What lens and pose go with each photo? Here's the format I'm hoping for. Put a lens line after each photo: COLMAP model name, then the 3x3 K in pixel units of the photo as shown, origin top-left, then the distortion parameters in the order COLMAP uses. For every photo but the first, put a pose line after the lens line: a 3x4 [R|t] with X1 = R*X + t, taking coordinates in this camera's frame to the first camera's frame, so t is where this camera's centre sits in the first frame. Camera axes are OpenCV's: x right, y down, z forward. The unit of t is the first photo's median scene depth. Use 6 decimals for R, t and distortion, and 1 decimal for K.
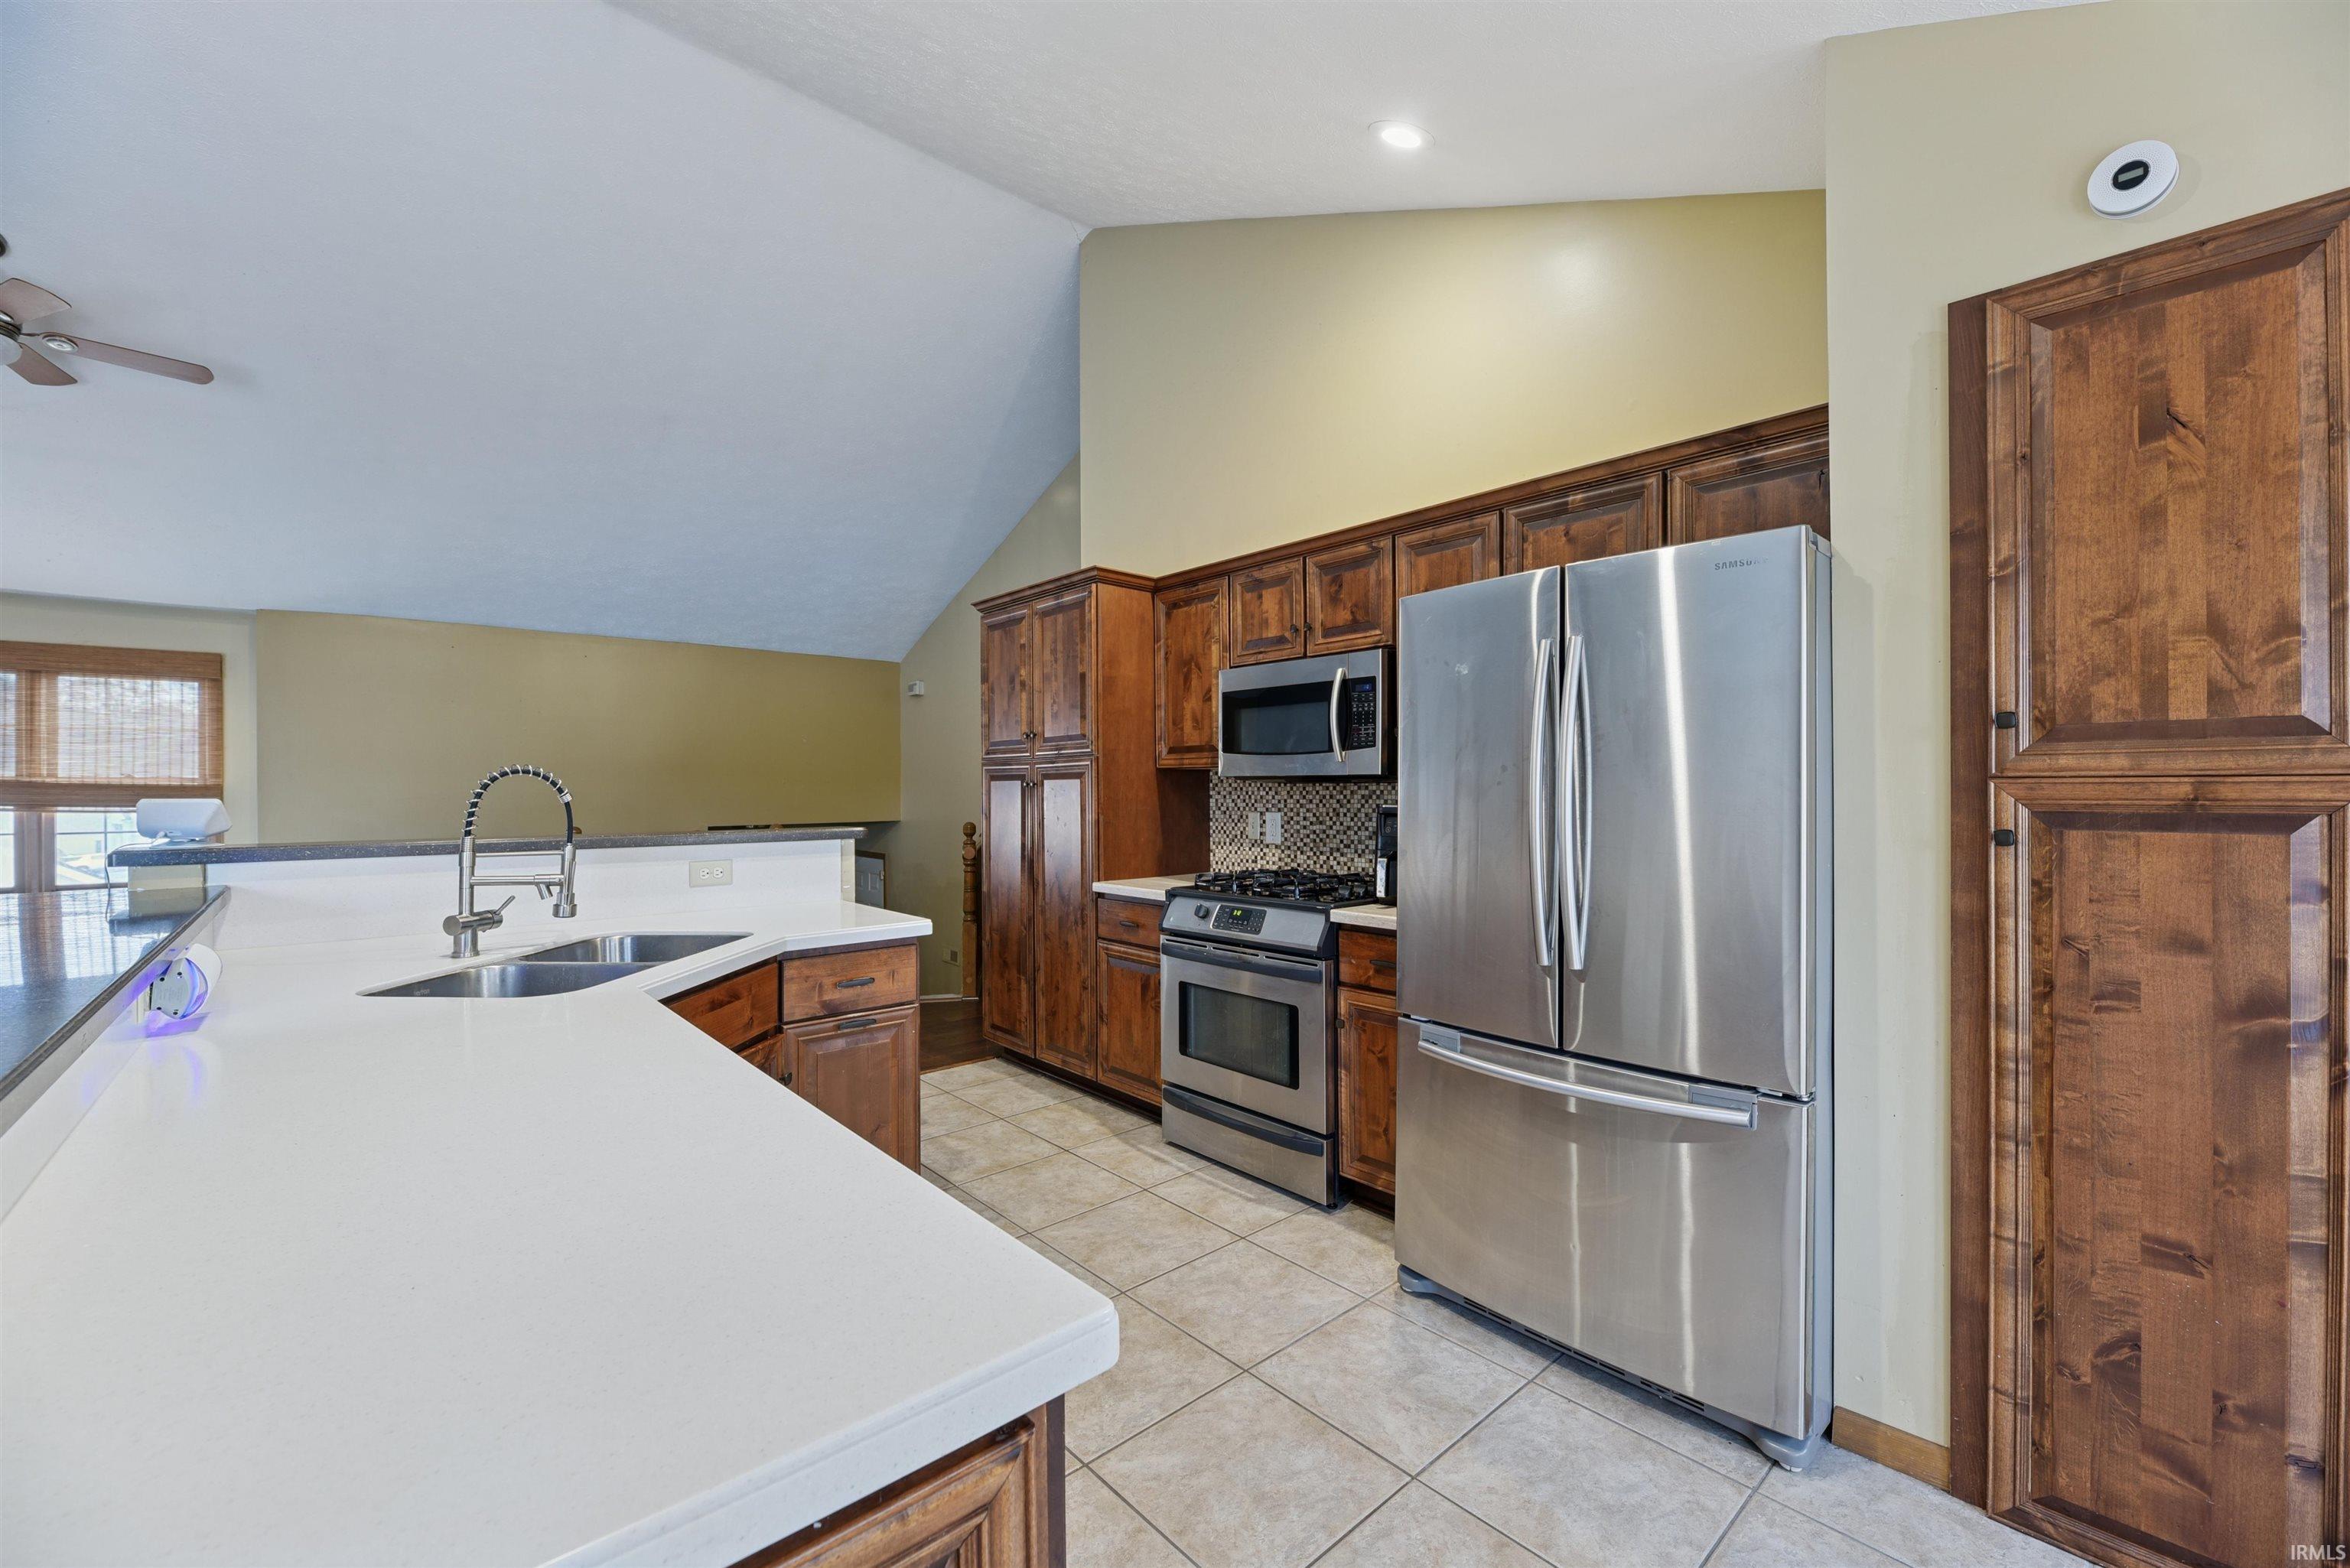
lens RADIAL K [[946.3, 0, 1191.5], [0, 946.3, 795.7], [0, 0, 1]] dist [0.000057, -0.000014]
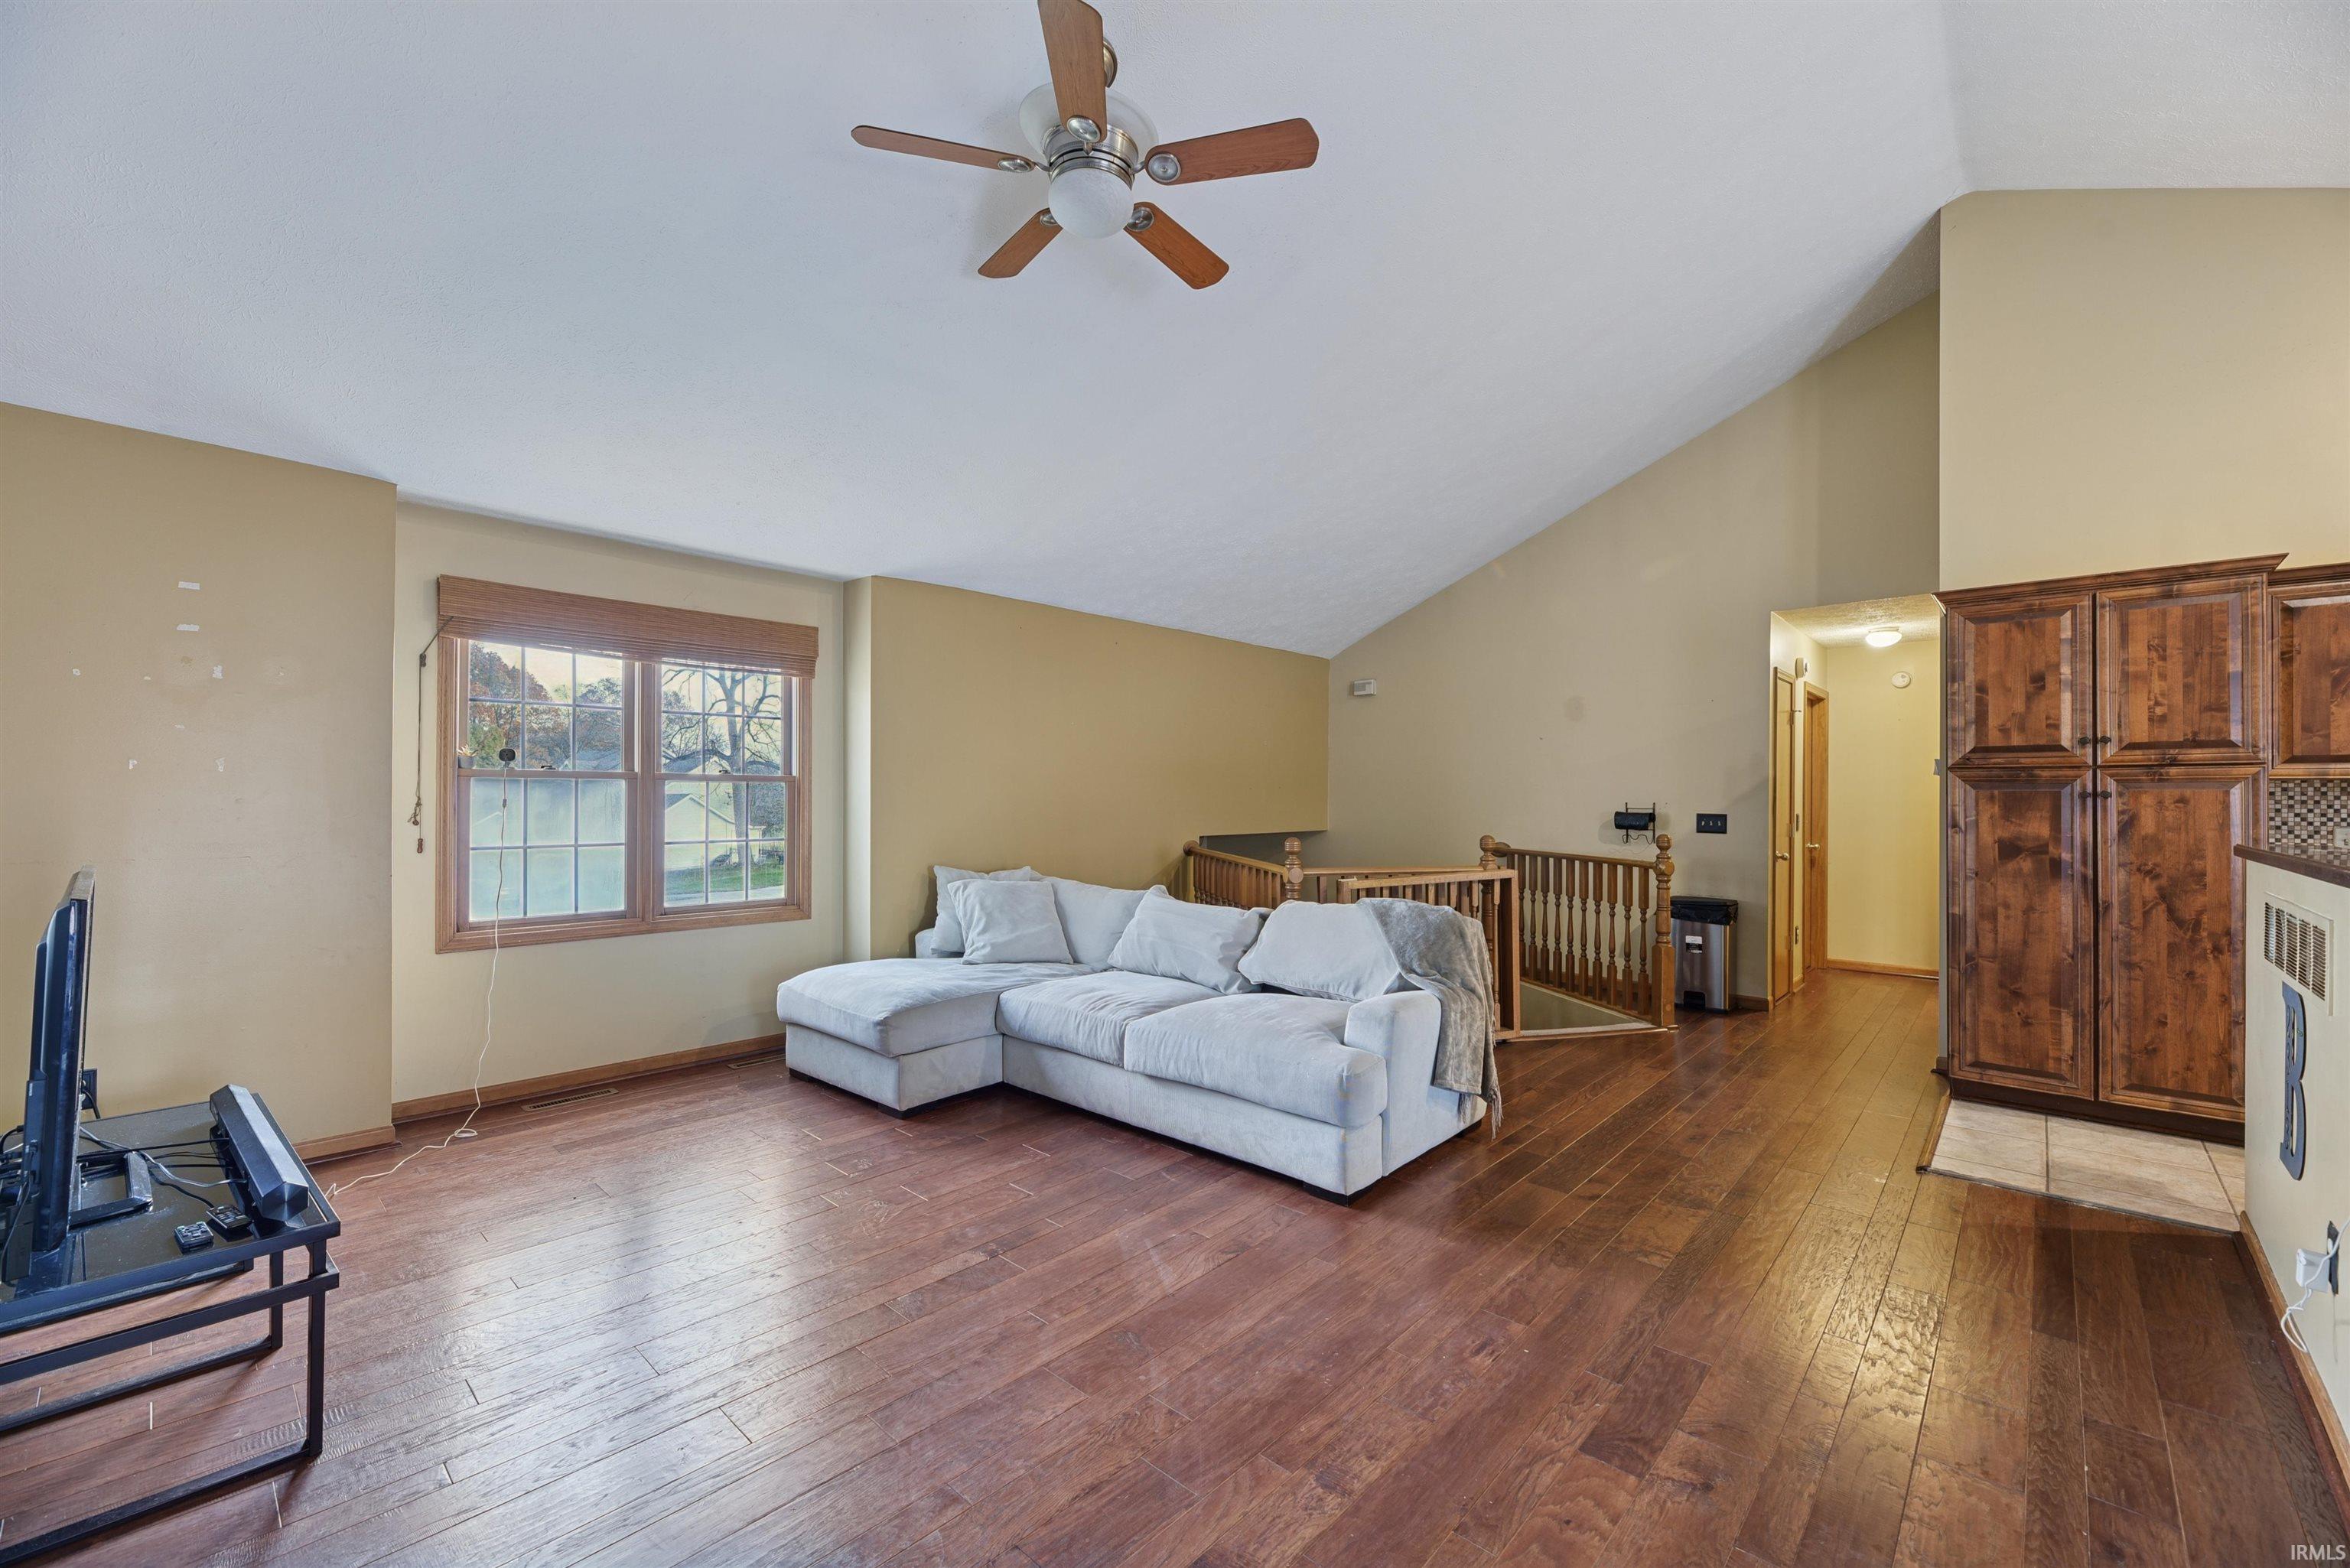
lens RADIAL K [[965.3, 0, 1175.0], [0, 965.3, 784.0], [0, 0, 1]] dist [-0.001880, -0.000331]
pose [[0.994887, 0.004187, 0.100905, -0.823317], [-0.002214, 0.999804, -0.019651, -0.001764], [-0.100968, 0.019327, 0.994702, 0.128411]]
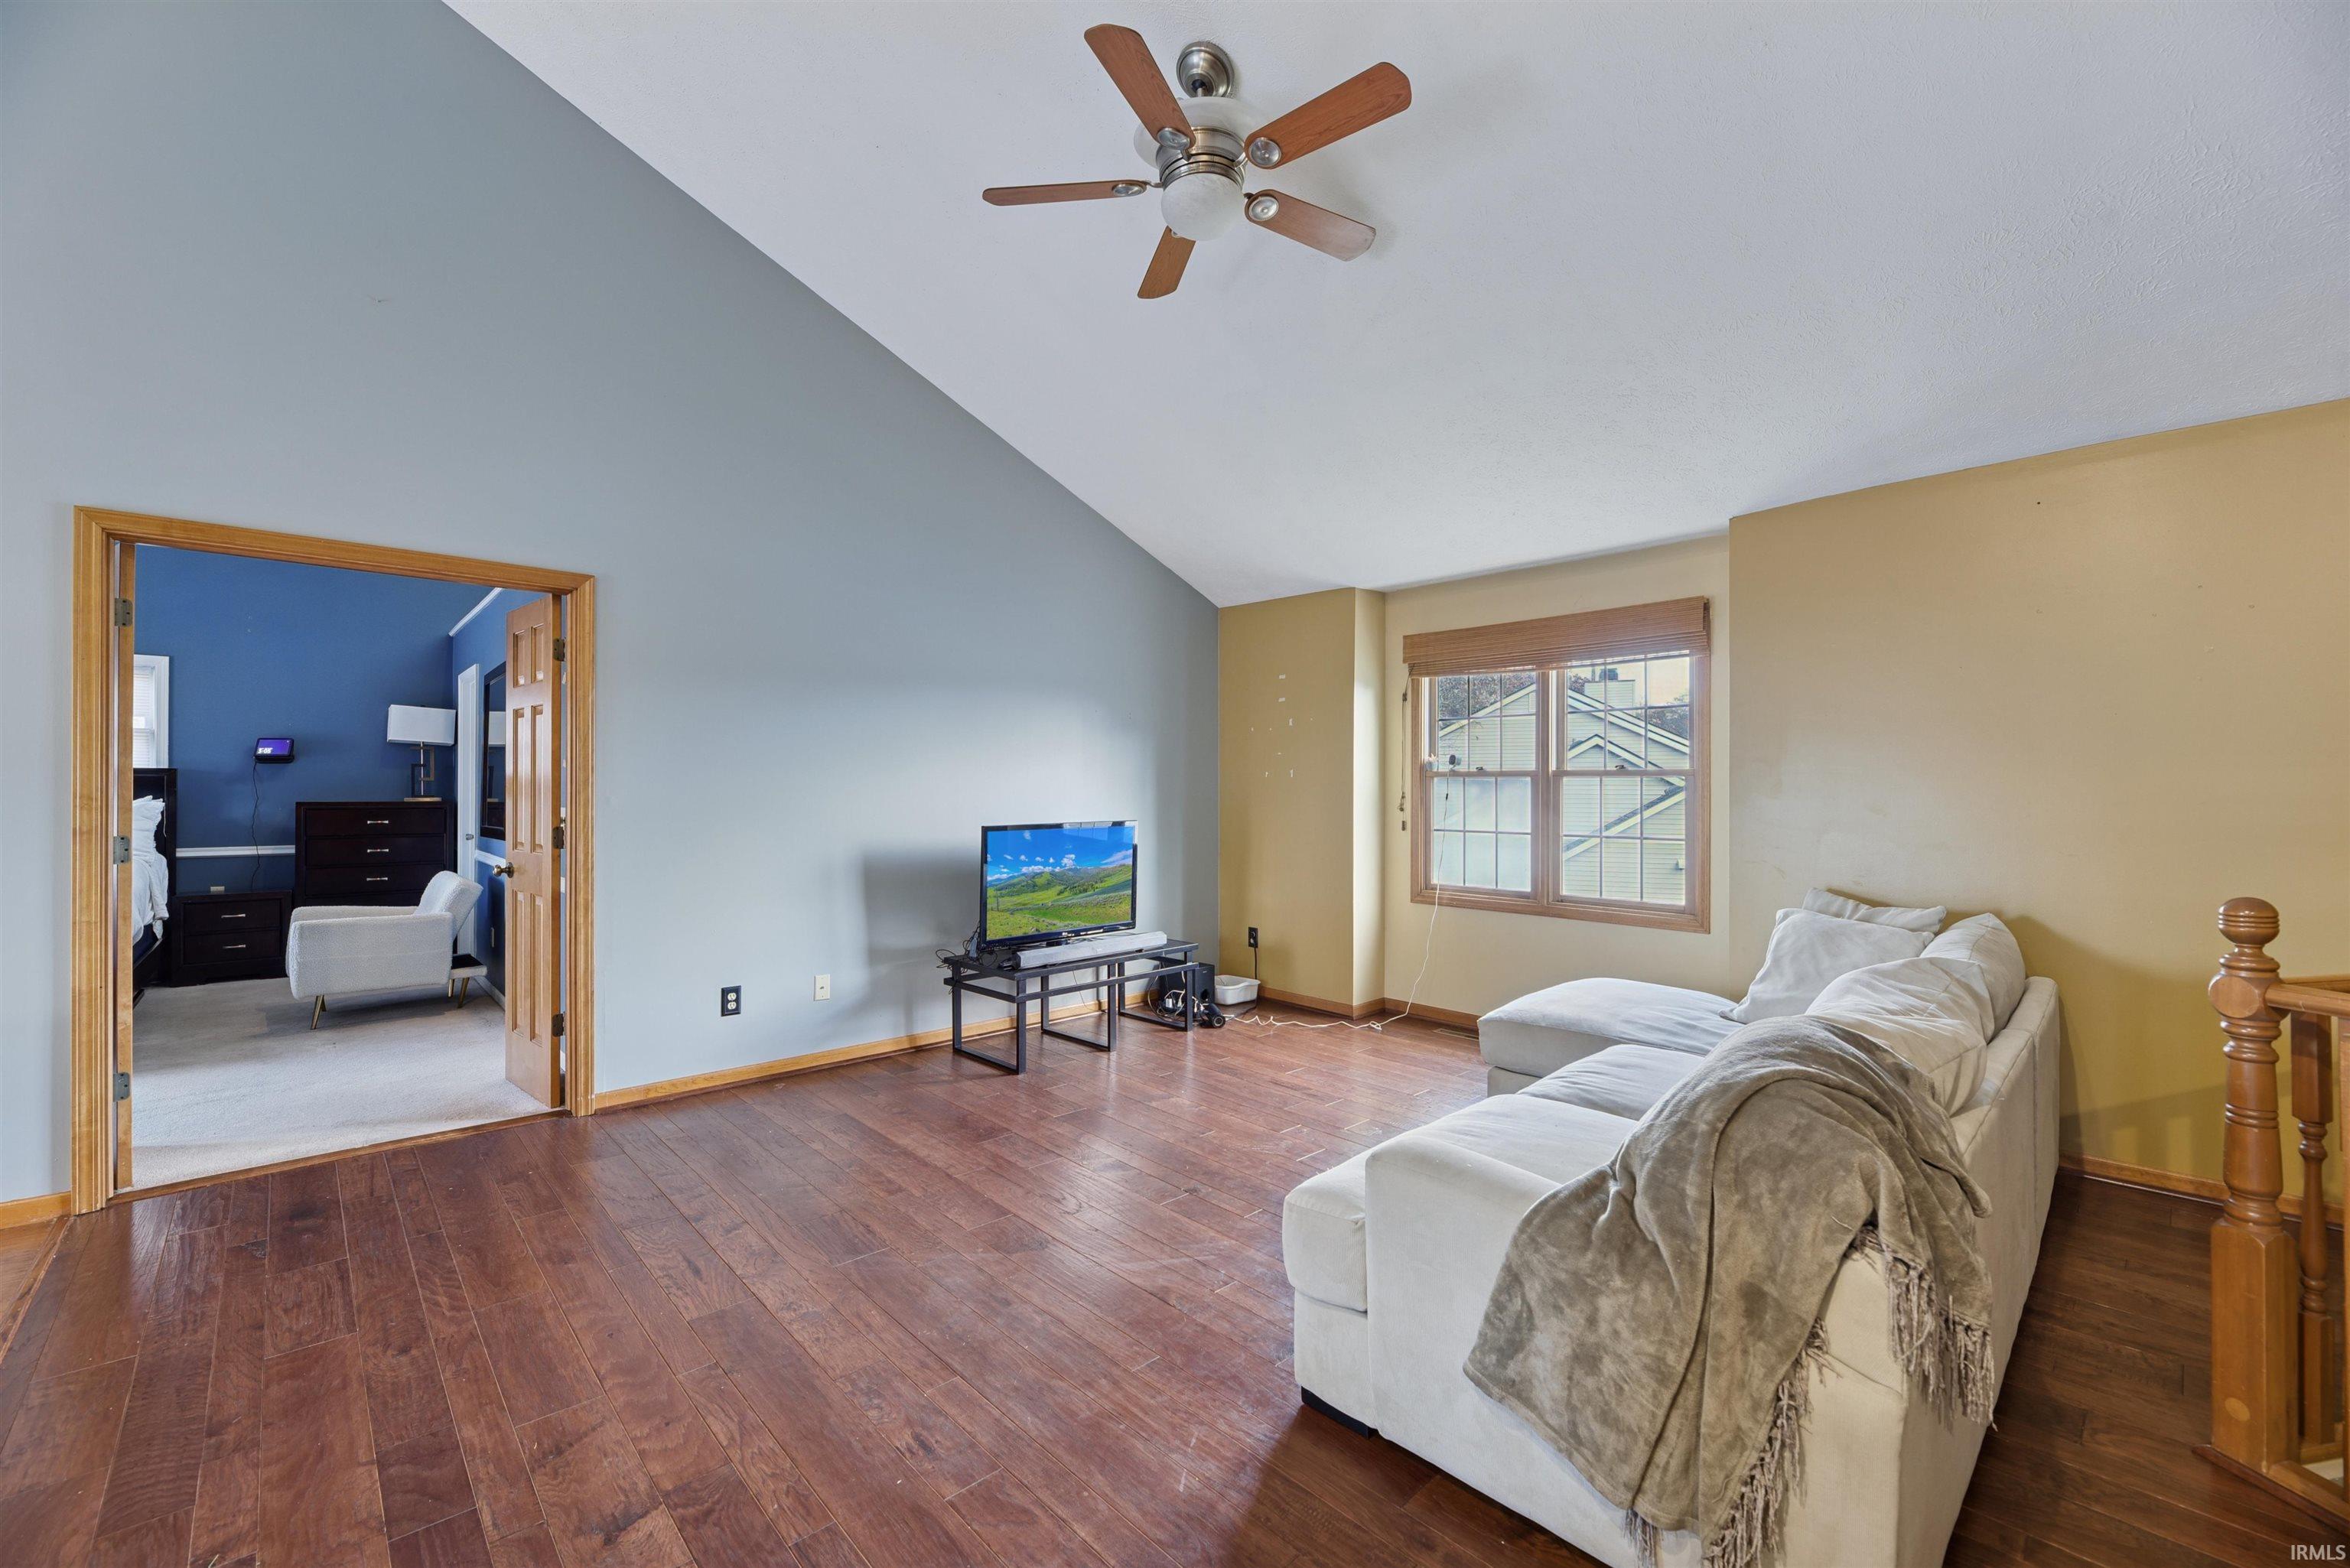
lens RADIAL K [[965.3, 0, 1175.0], [0, 965.3, 784.0], [0, 0, 1]] dist [-0.001880, -0.000331]
pose [[0.014241, -0.006036, -0.999880, -0.319724], [-0.011407, 0.999916, -0.006199, -0.004021], [0.999834, 0.011494, 0.014171, 0.596746]]
